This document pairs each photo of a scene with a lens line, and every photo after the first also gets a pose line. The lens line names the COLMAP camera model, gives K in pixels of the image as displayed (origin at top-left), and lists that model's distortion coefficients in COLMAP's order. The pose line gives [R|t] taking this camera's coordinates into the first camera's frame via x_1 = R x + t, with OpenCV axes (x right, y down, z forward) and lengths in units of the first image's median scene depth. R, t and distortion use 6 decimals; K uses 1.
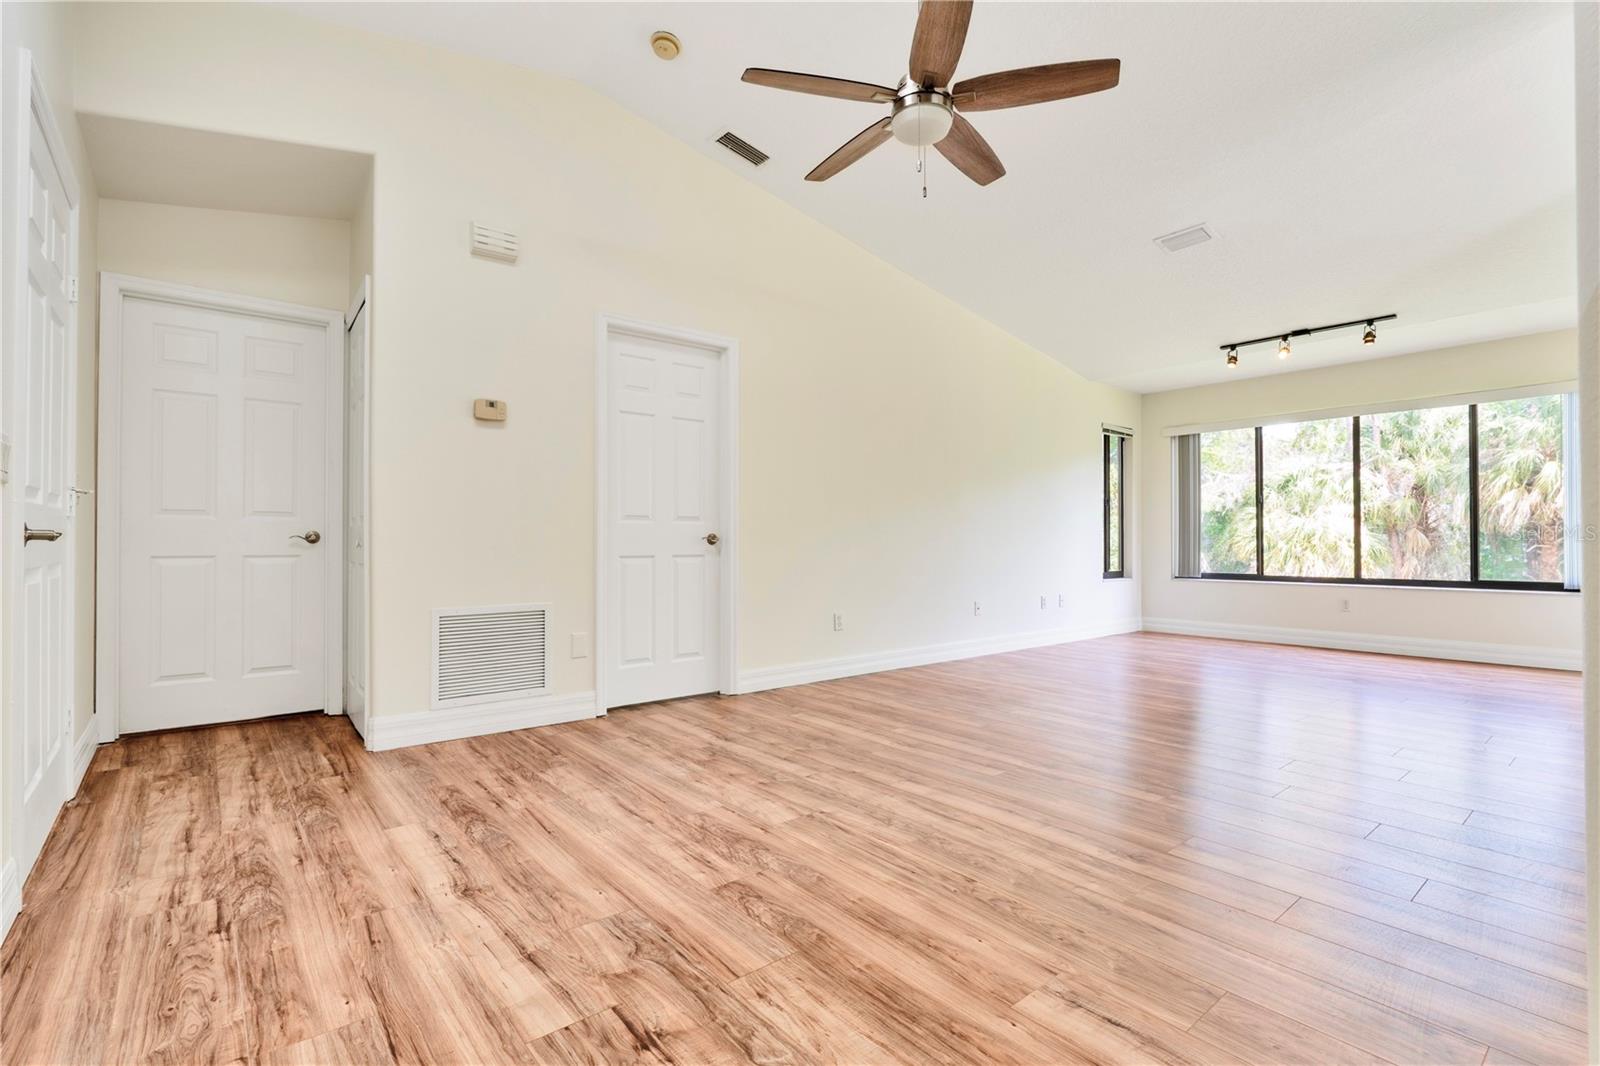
lens RADIAL K [[734.6, 0, 802.2], [0, 734.6, 543.5], [0, 0, 1]] dist [-0.002736, -0.000342]
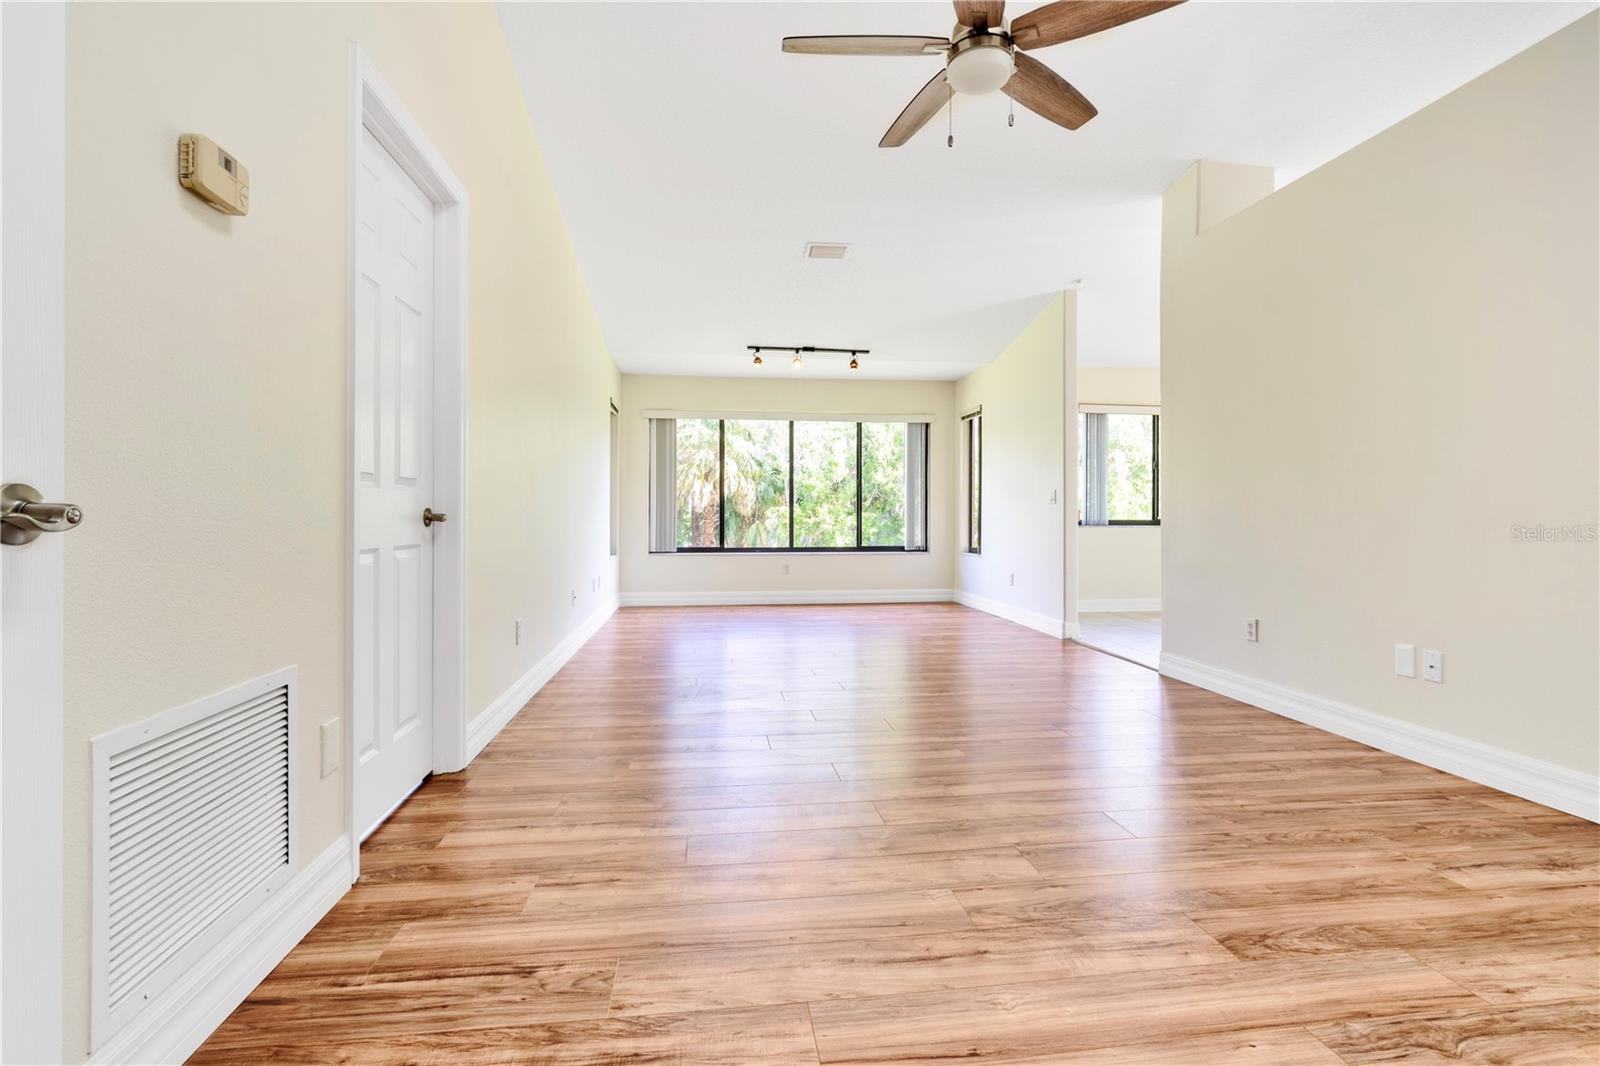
lens RADIAL K [[735.0, 0, 800.0], [0, 735.0, 533.0], [0, 0, 1]] dist [-0.004177, -0.000514]
pose [[0.530066, -0.016802, 0.847790, -0.788803], [-0.000434, 0.999798, 0.020086, -0.008854], [-0.847956, -0.011015, 0.529952, 0.742236]]
